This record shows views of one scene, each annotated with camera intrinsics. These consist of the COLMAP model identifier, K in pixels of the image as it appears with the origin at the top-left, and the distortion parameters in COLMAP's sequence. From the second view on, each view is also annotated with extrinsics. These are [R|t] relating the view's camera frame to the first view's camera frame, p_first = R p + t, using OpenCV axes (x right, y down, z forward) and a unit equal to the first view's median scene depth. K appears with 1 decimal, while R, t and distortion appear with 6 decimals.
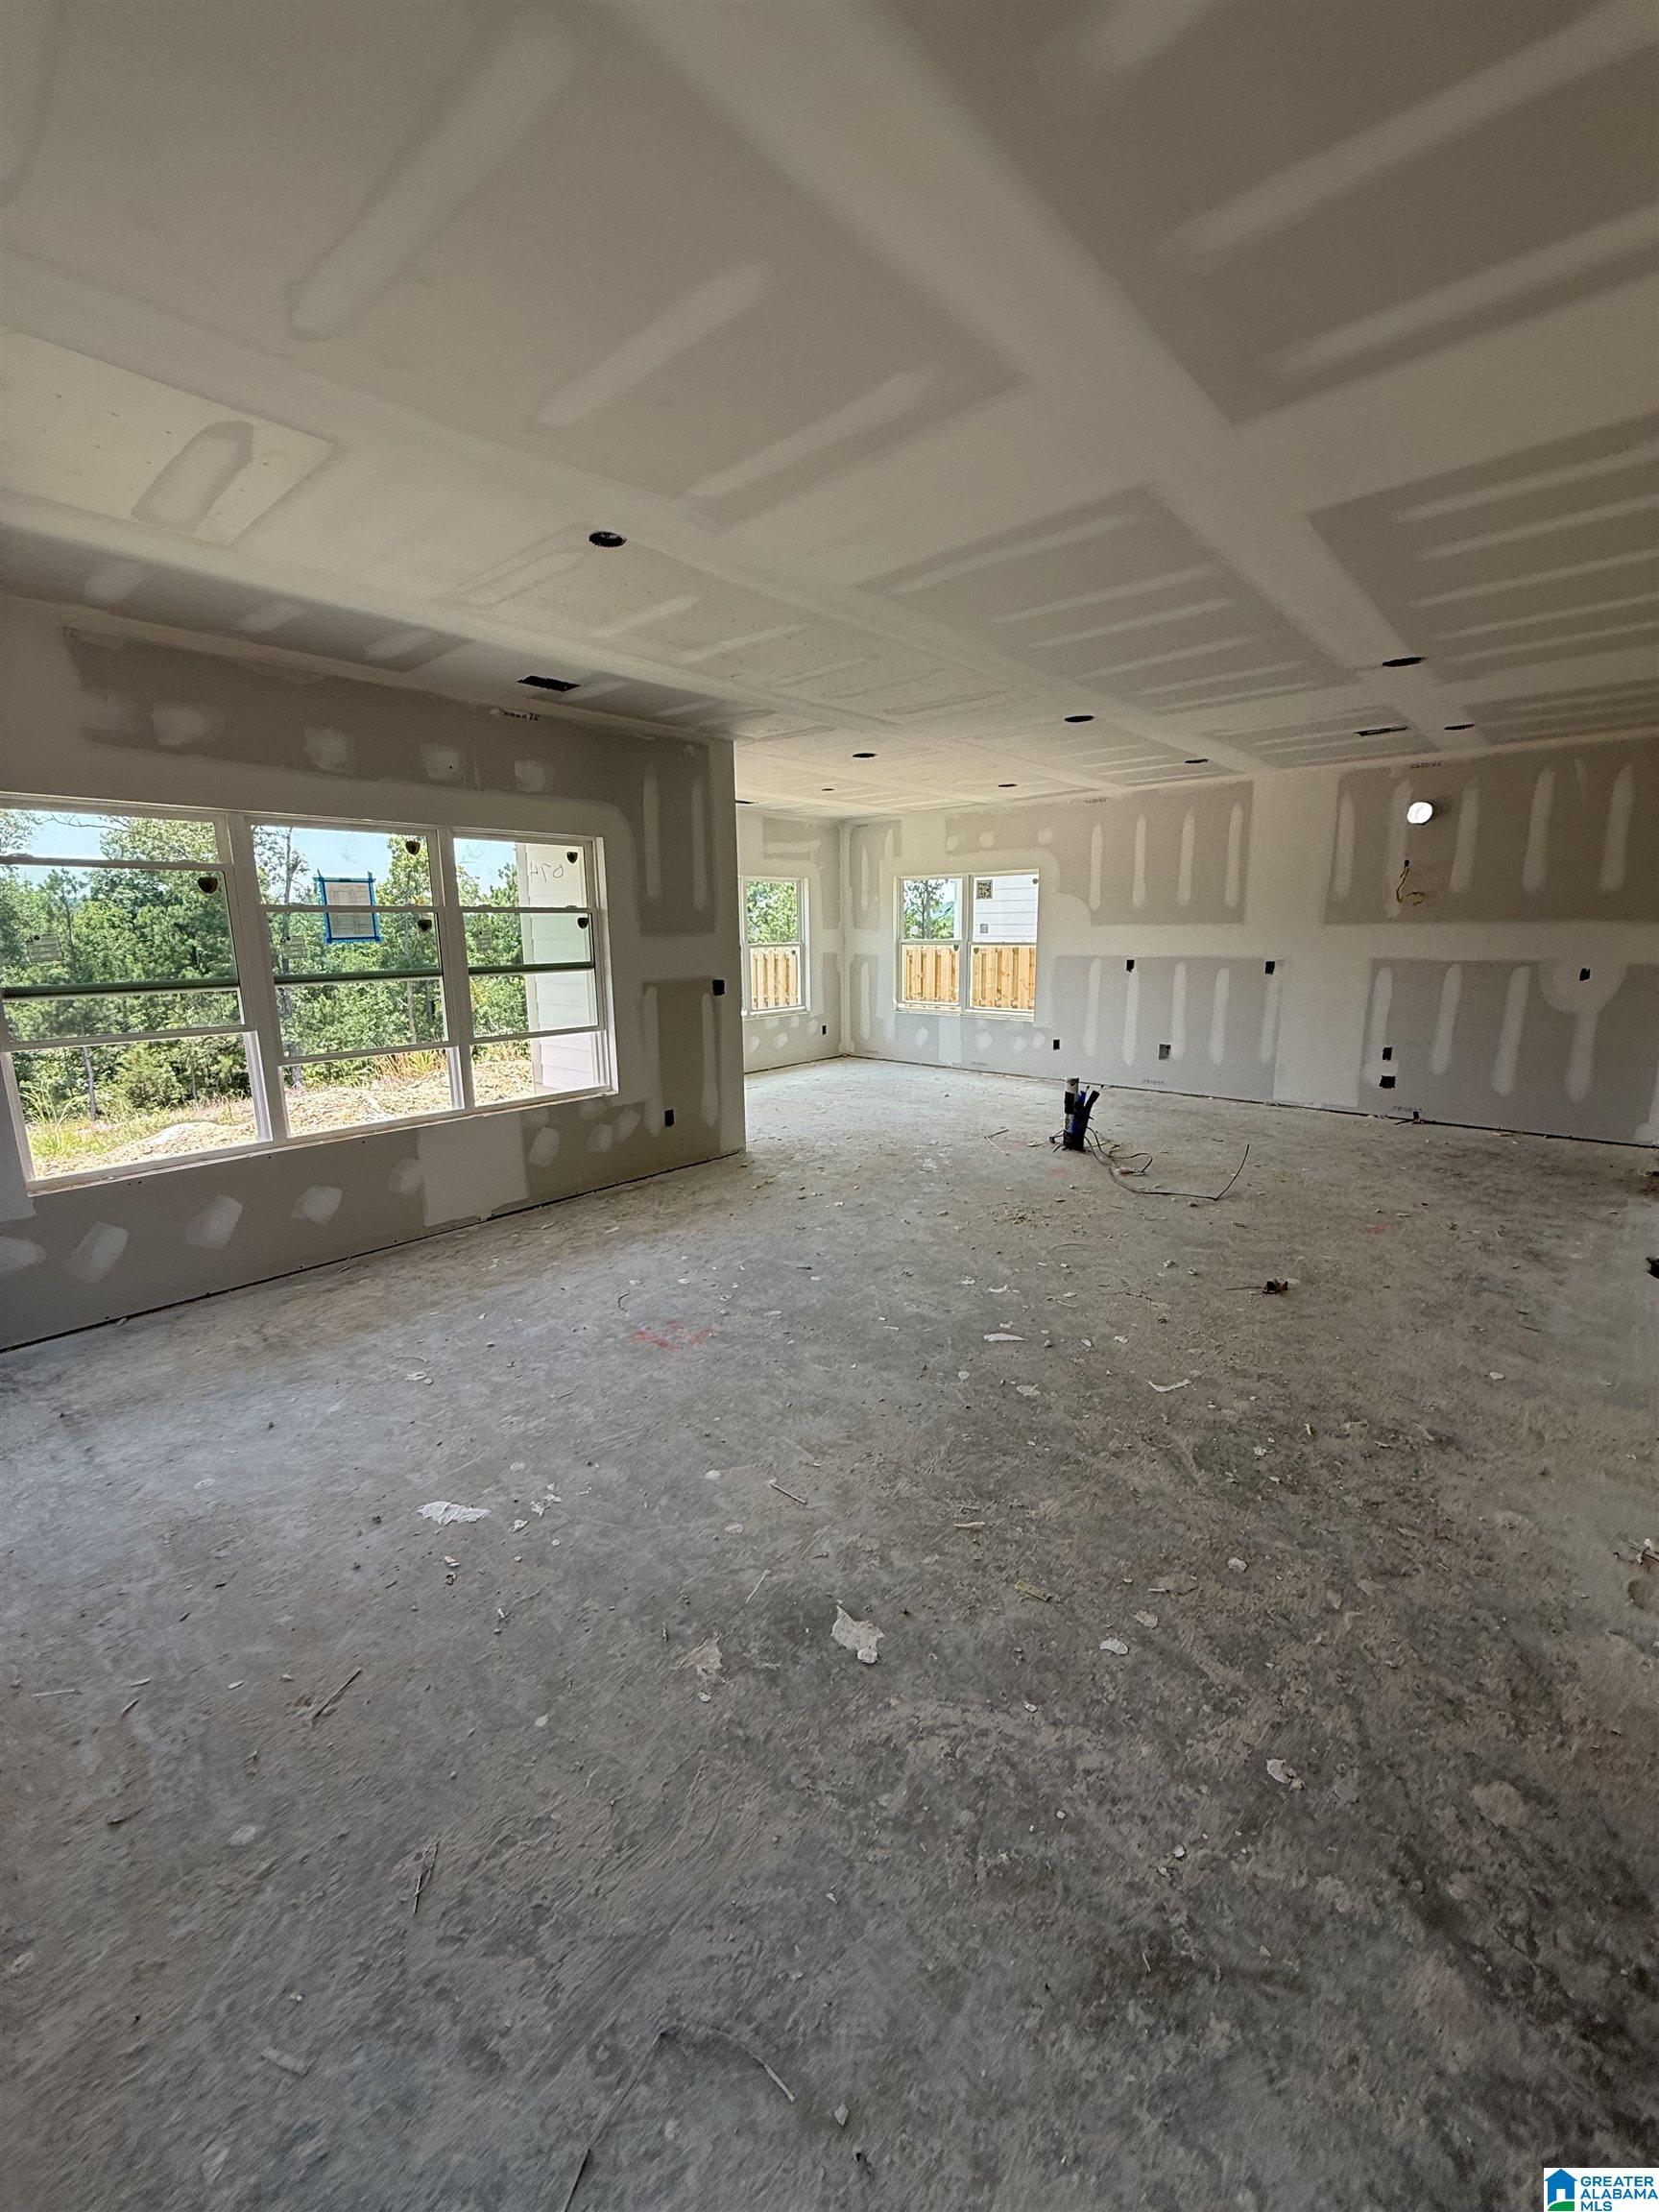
lens RADIAL K [[880.3, 0, 830.4], [0, 880.3, 1103.0], [0, 0, 1]] dist [0.001053, -0.000023]
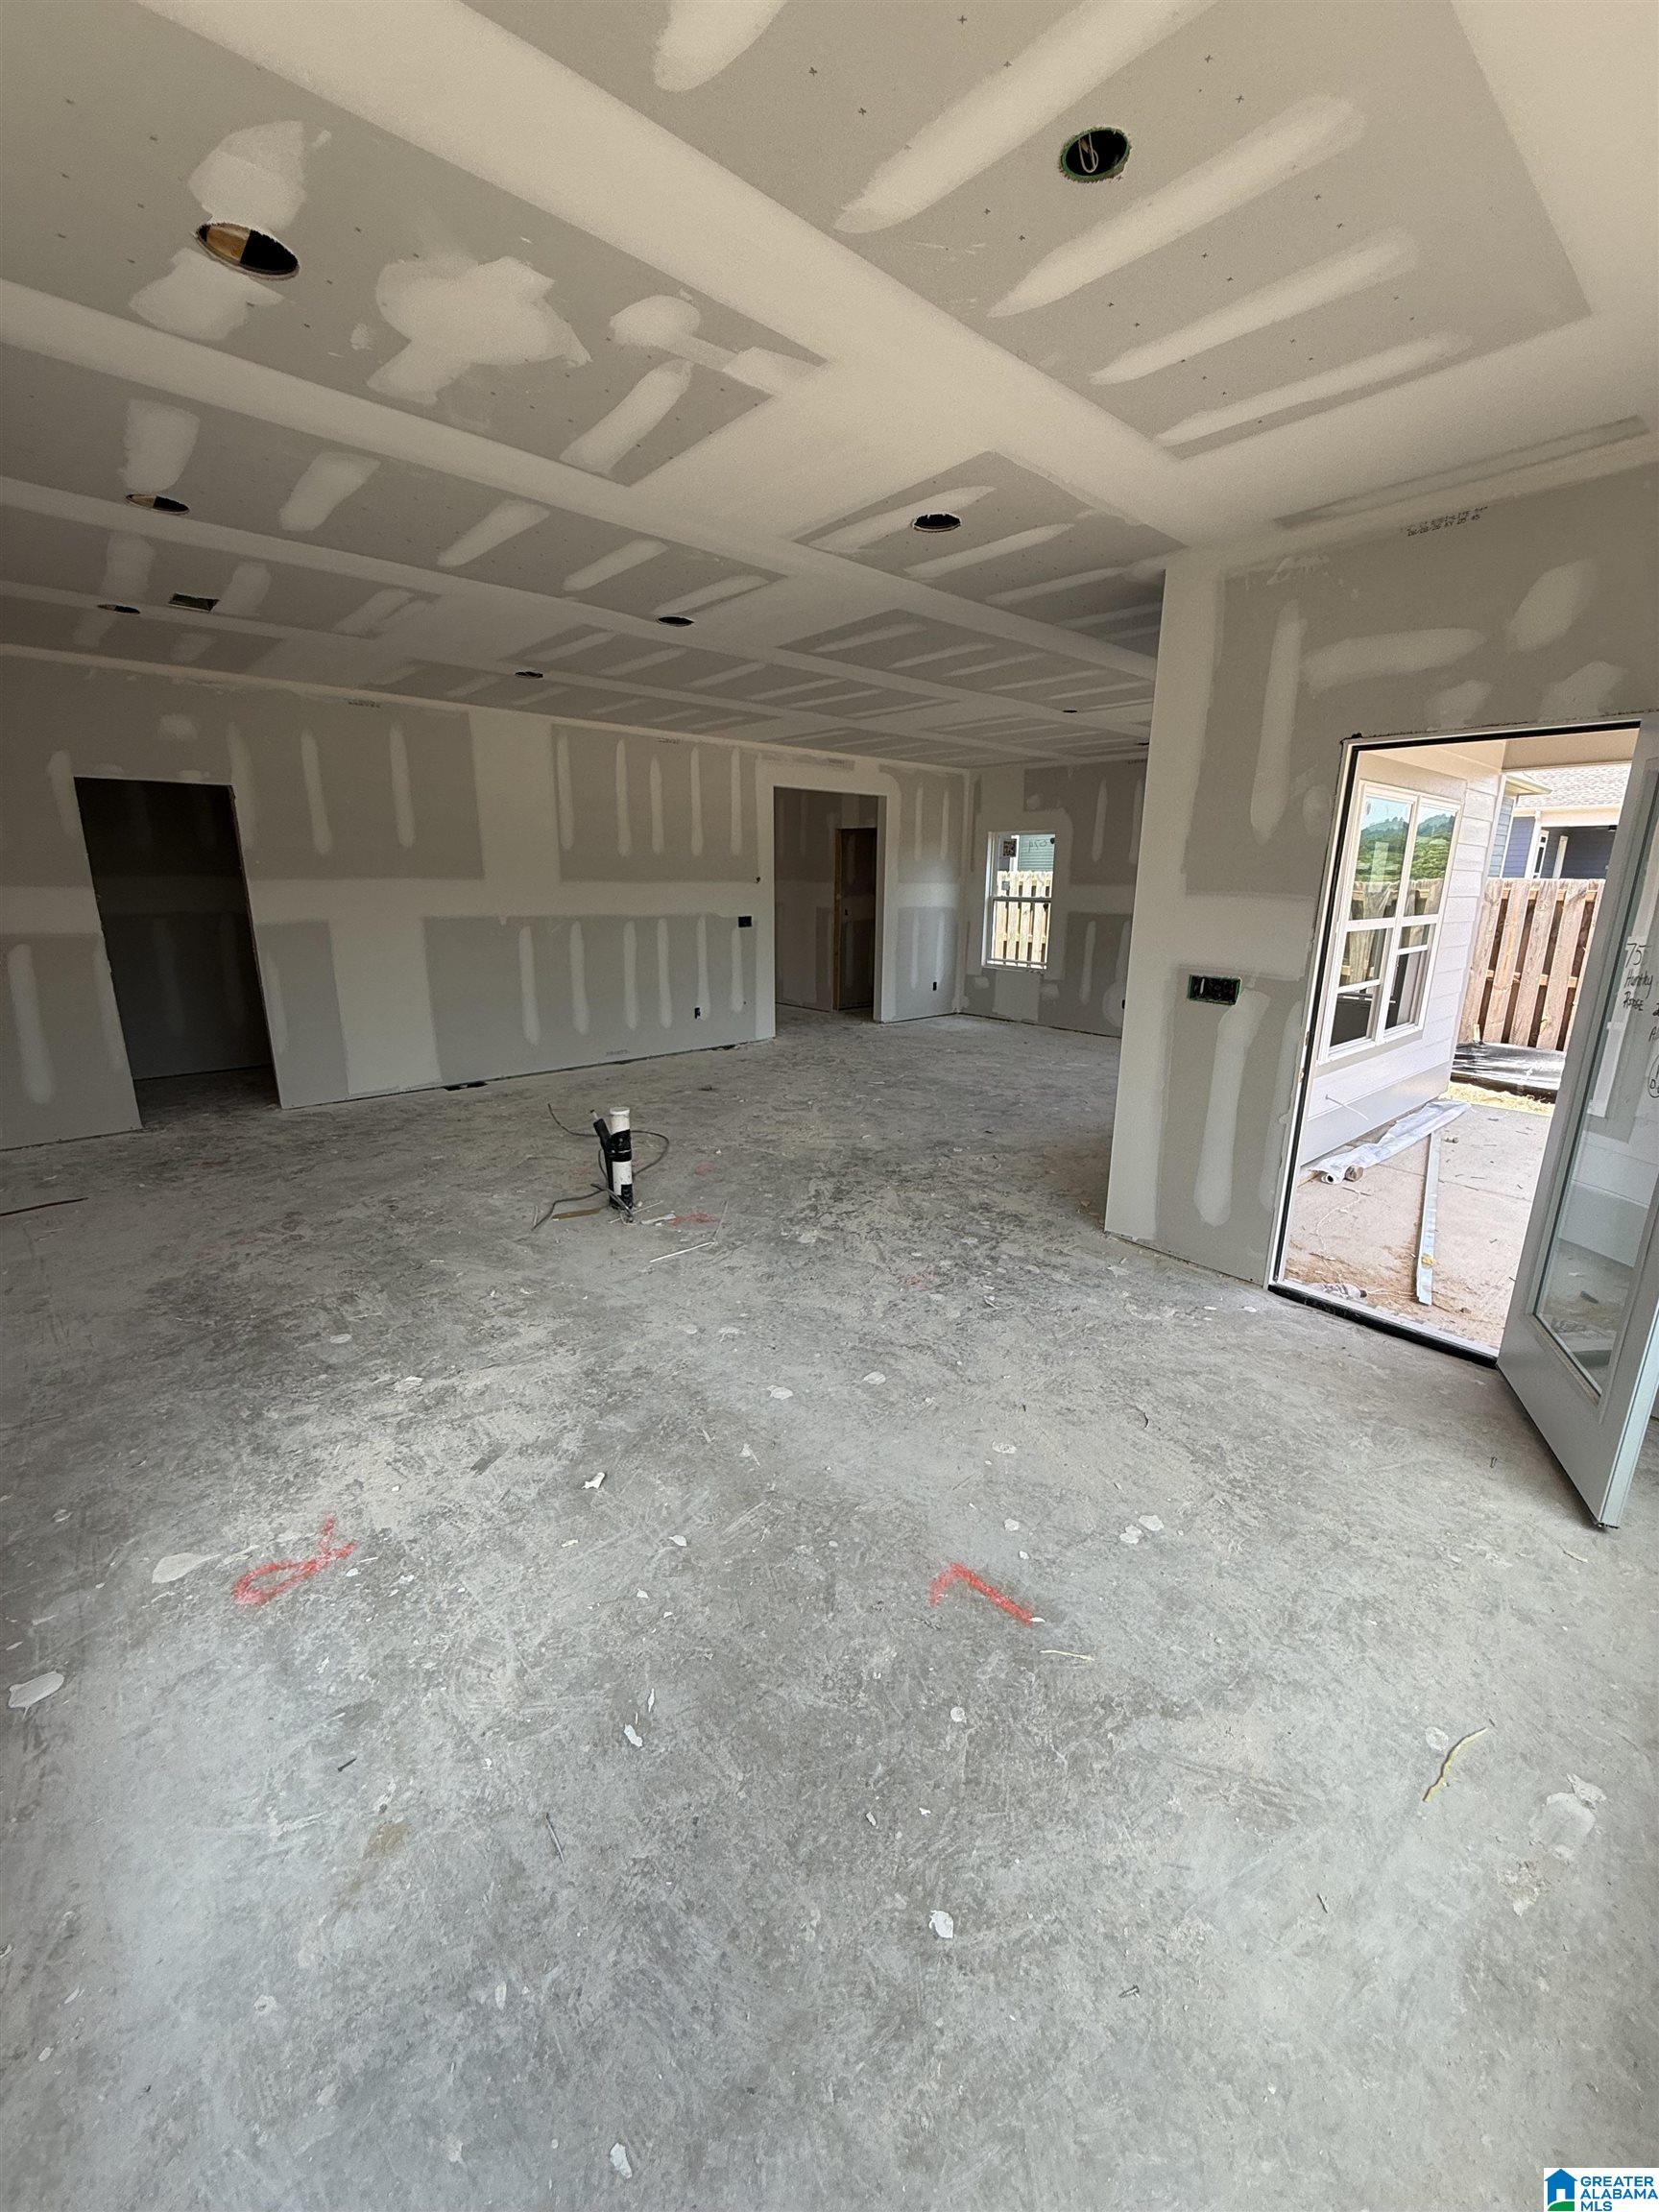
lens RADIAL K [[880.3, 0, 831.5], [0, 880.3, 1103.7], [0, 0, 1]] dist [0.001053, -0.000023]
pose [[-0.992367, -0.026915, 0.120351, 0.040195], [0.028431, 0.899677, 0.435630, -0.470130], [-0.120002, 0.435727, -0.892044, 2.288409]]
